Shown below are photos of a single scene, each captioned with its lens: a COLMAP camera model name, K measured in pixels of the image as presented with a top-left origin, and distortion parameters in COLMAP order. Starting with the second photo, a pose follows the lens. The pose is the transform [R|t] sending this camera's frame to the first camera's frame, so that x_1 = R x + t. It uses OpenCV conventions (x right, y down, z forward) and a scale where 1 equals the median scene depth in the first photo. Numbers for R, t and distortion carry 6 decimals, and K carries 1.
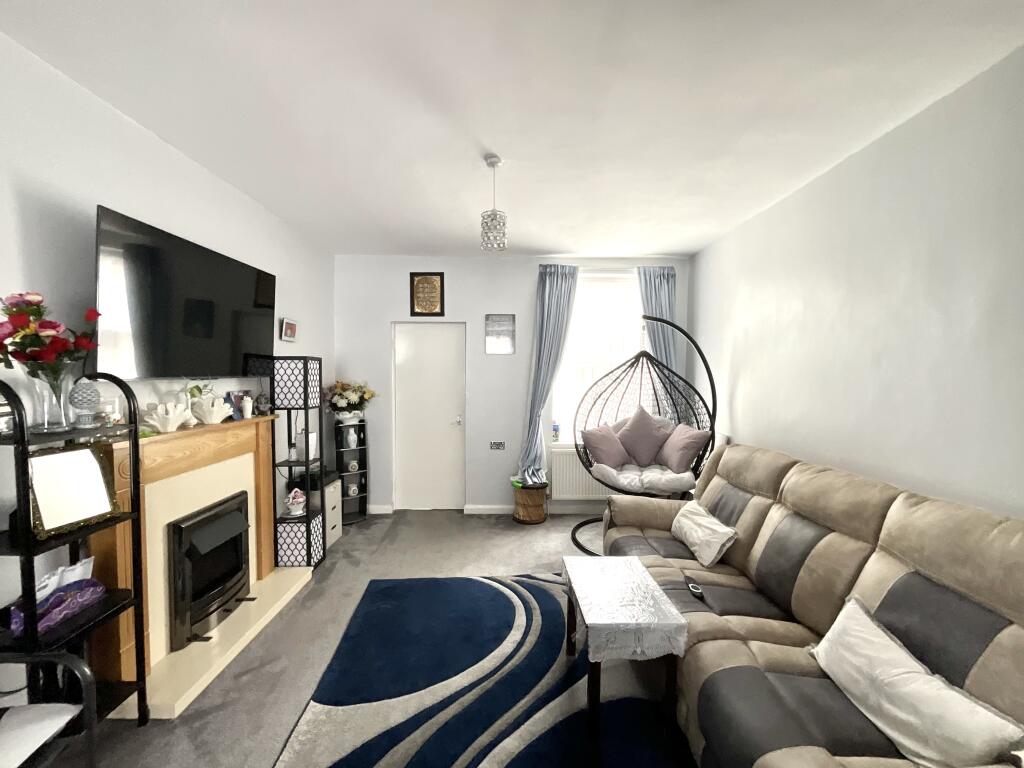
lens RADIAL K [[412.6, 0, 512.0], [0, 412.6, 384.0], [0, 0, 1]] dist [-0.000590, 0.000607]
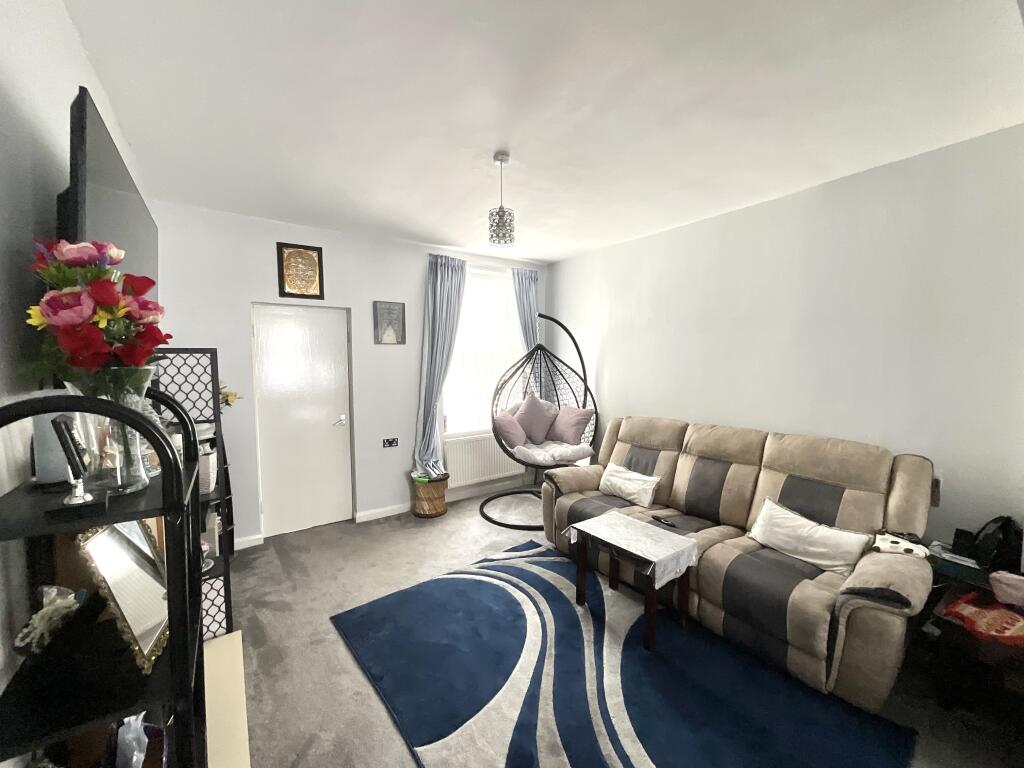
lens RADIAL K [[412.6, 0, 512.0], [0, 412.6, 384.0], [0, 0, 1]] dist [-0.000590, 0.000607]
pose [[0.823334, -0.043439, 0.565893, -0.481636], [0.026224, 0.998914, 0.038524, -0.019009], [-0.566951, -0.016878, 0.823578, 0.108119]]
